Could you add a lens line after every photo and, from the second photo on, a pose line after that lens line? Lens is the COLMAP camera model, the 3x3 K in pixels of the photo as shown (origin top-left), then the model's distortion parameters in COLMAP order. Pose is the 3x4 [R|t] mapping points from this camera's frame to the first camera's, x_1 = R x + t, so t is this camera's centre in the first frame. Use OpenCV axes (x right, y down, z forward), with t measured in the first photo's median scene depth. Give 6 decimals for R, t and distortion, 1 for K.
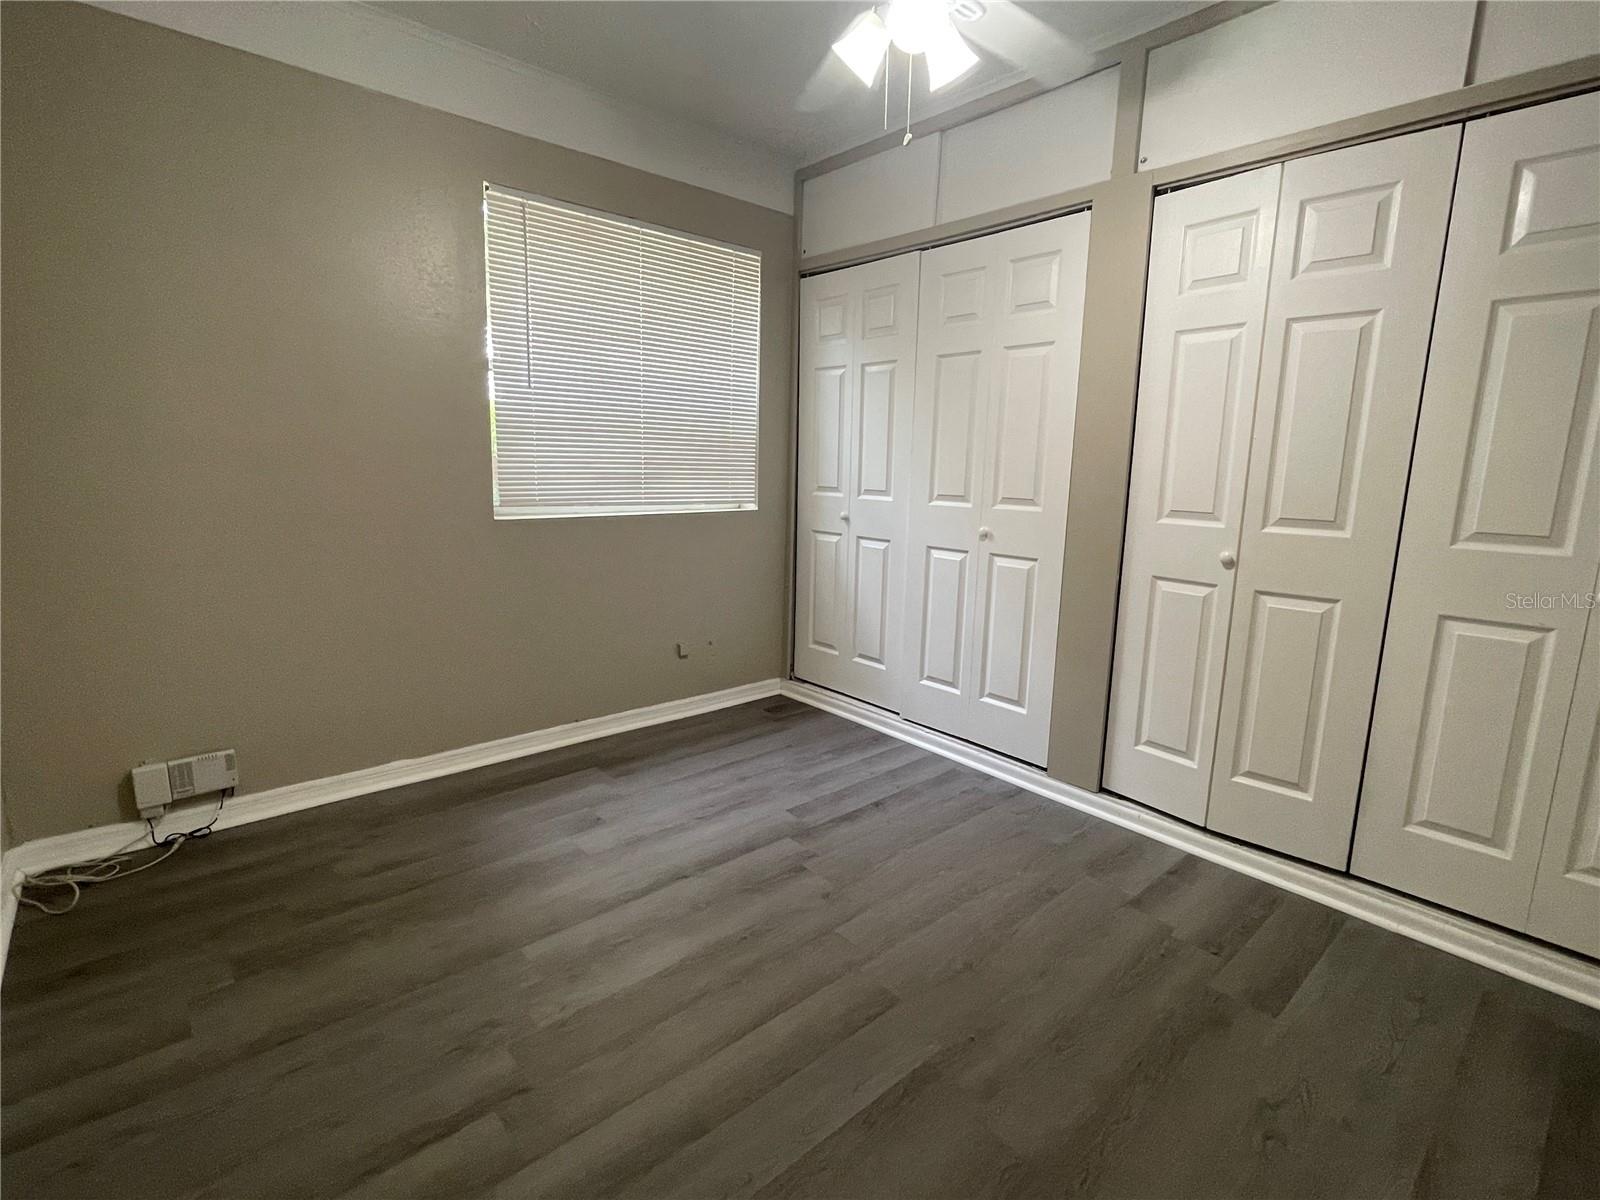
lens RADIAL K [[768.6, 0, 800.0], [0, 768.6, 600.0], [0, 0, 1]] dist [-0.000950, -0.000270]
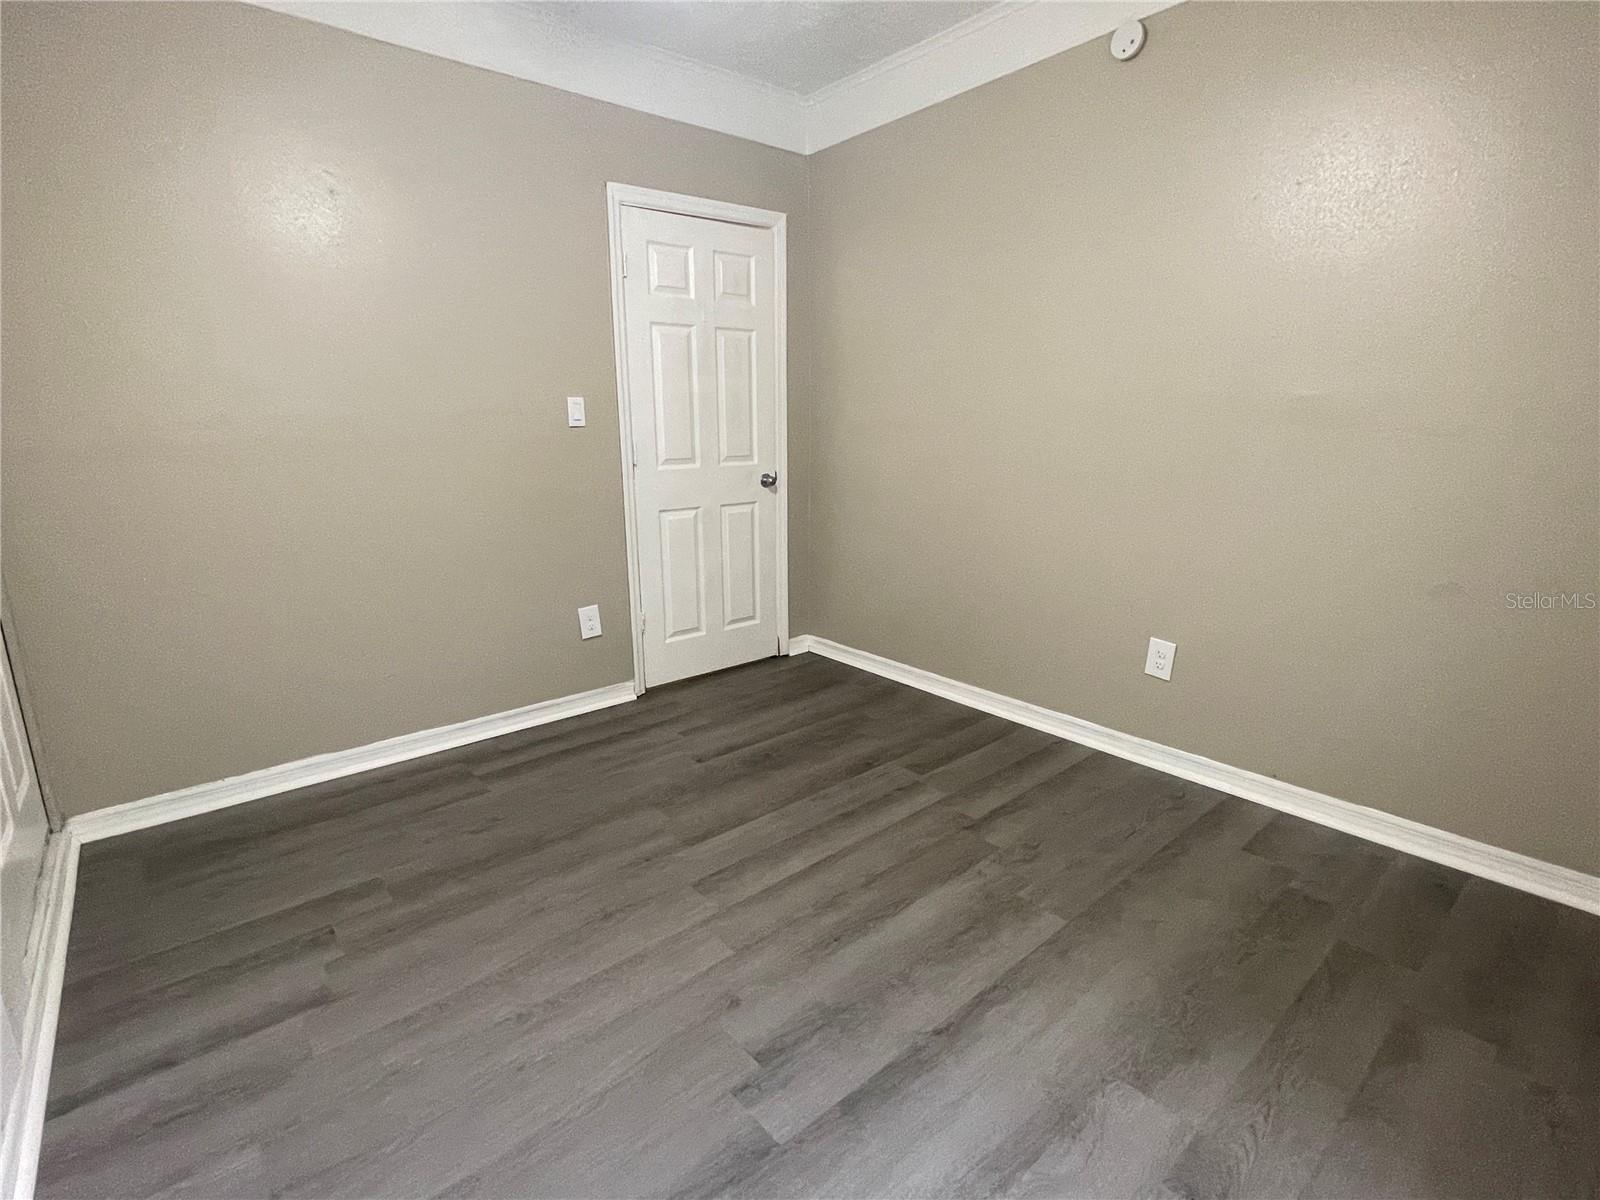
lens RADIAL K [[768.6, 0, 800.0], [0, 768.6, 600.0], [0, 0, 1]] dist [-0.000950, -0.000270]
pose [[-0.999599, -0.018579, 0.021359, -0.043282], [-0.008156, 0.911524, 0.411167, -0.307790], [-0.027108, 0.410828, -0.911310, 1.730863]]
